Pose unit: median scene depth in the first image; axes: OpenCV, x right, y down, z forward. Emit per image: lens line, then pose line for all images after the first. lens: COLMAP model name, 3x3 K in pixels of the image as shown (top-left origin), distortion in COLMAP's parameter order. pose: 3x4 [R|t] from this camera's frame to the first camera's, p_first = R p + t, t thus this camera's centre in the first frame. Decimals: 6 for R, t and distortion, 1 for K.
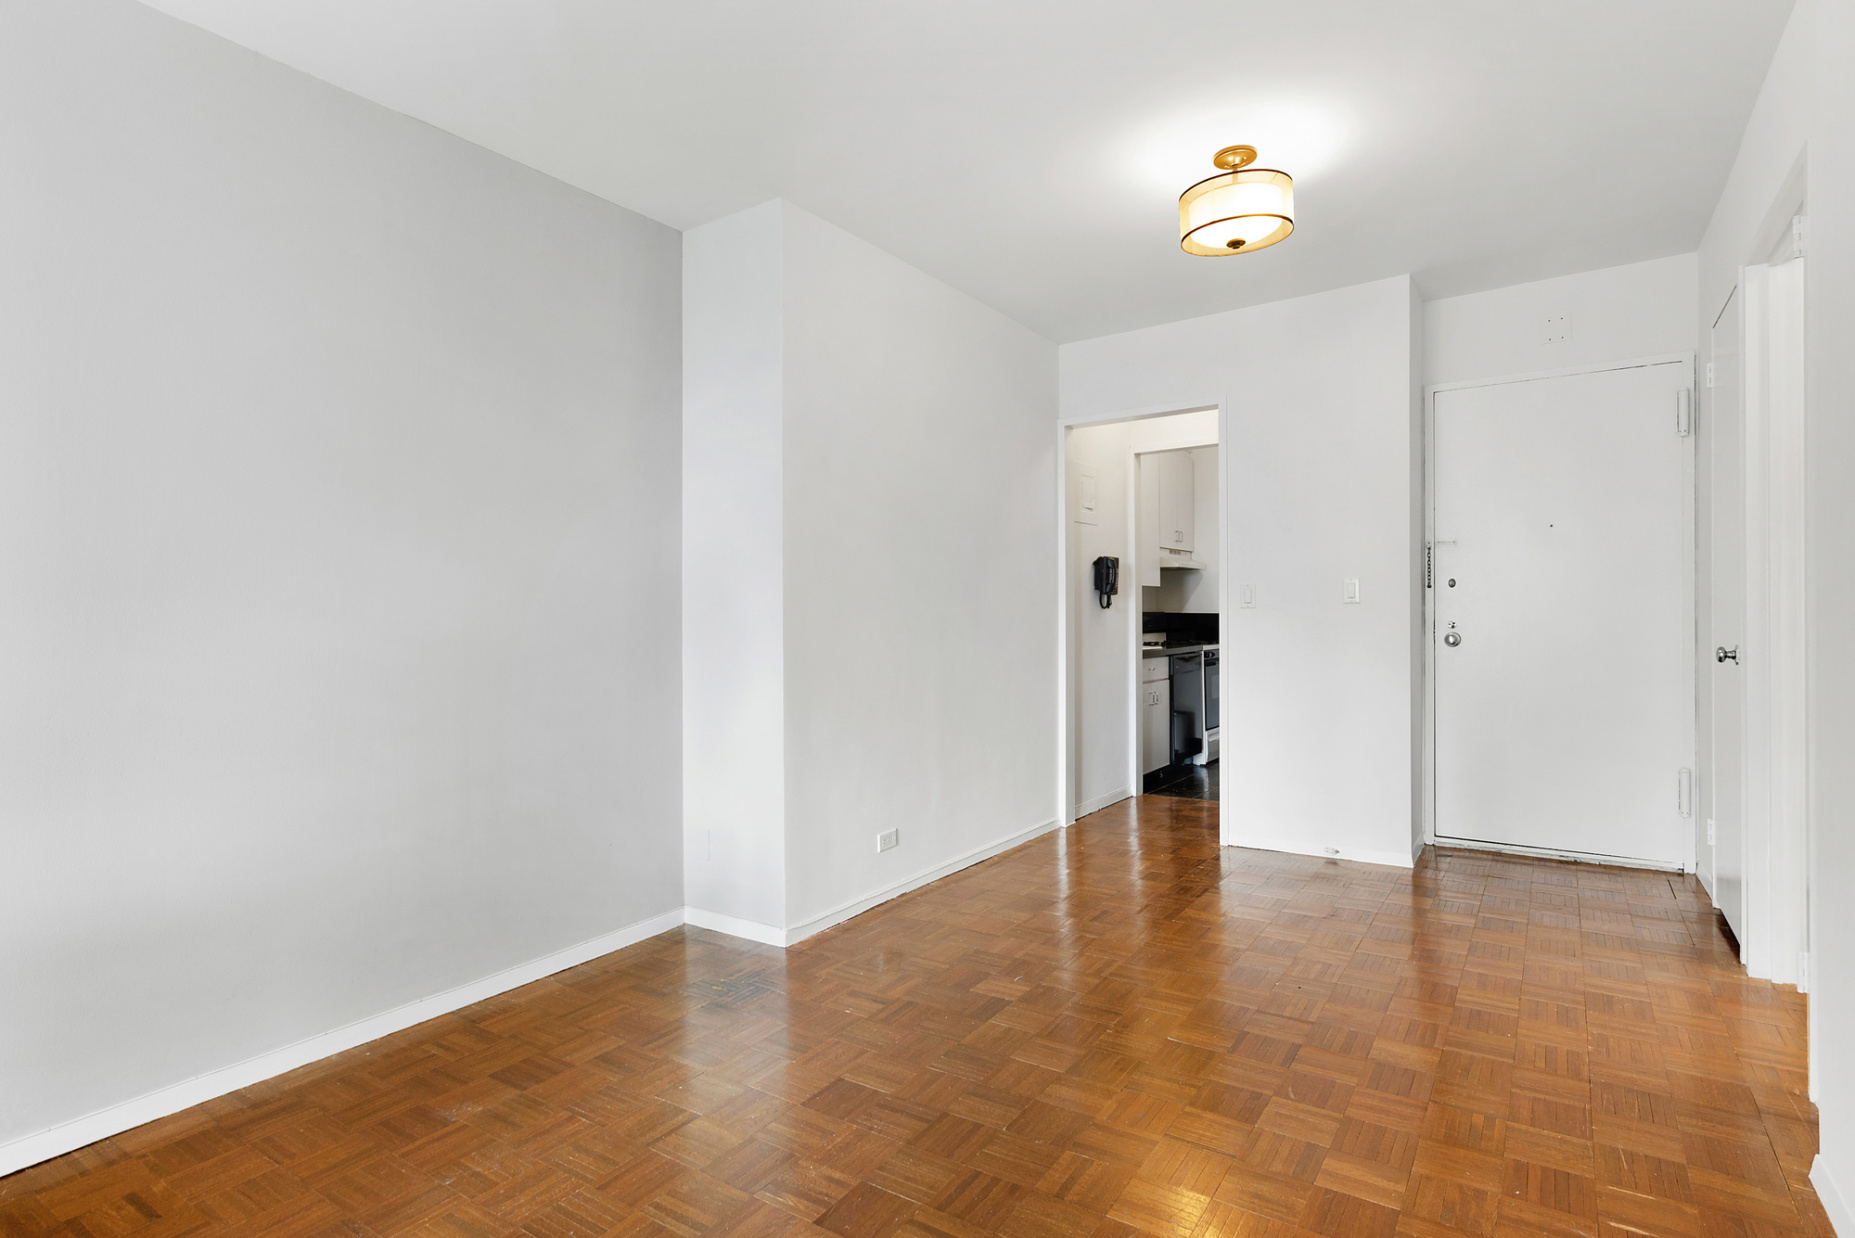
lens RADIAL K [[899.2, 0, 927.5], [0, 899.2, 619.0], [0, 0, 1]] dist [0.000312, 0.000022]
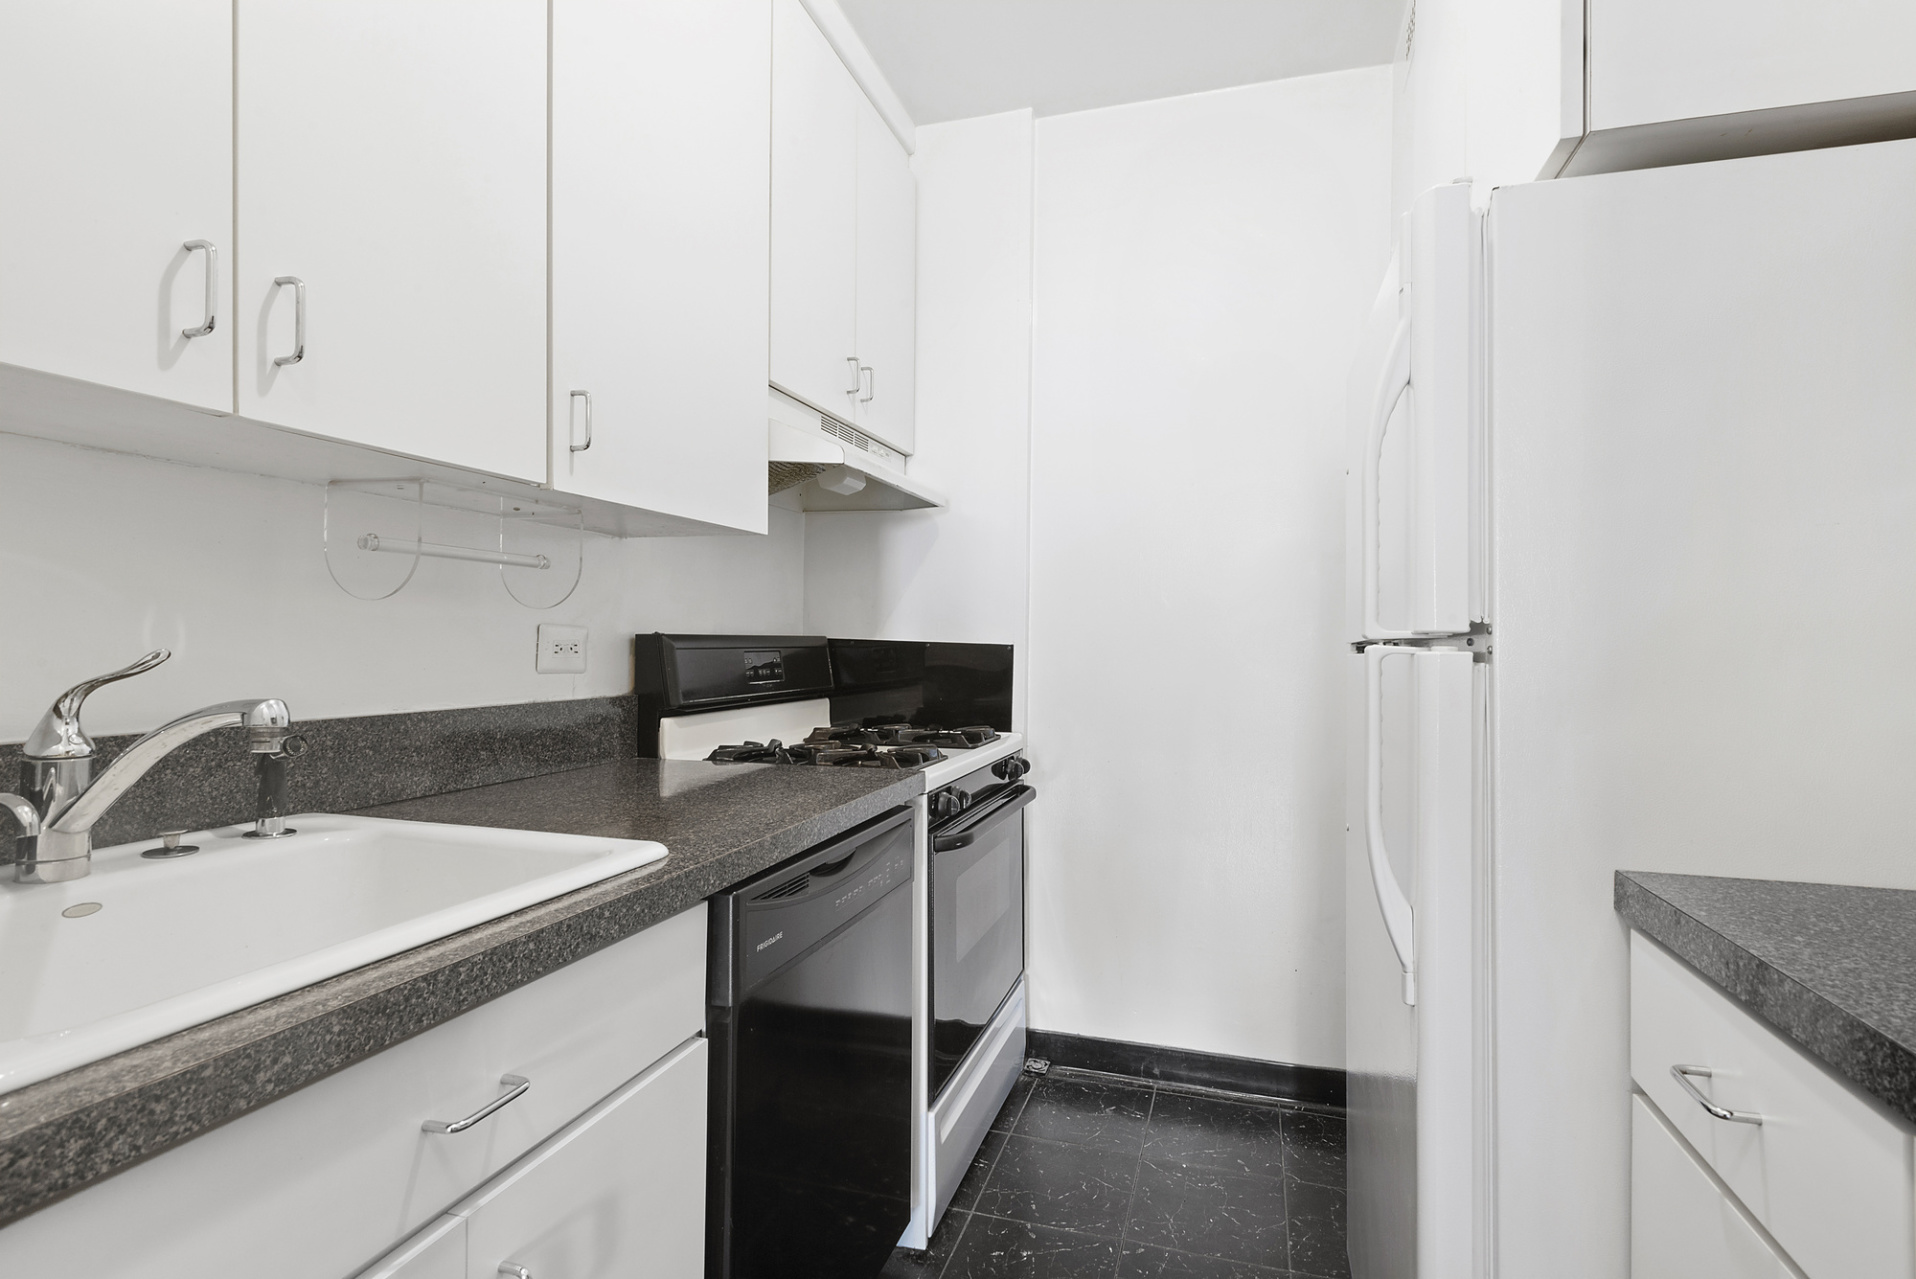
lens RADIAL K [[946.7, 0, 958.0], [0, 946.7, 639.5], [0, 0, 1]] dist [0.000036, -0.000003]
pose [[0.955419, 0.021292, 0.294483, 0.226991], [-0.020886, 0.999772, -0.004525, -0.007608], [-0.294512, -0.001827, 0.955646, 0.714694]]
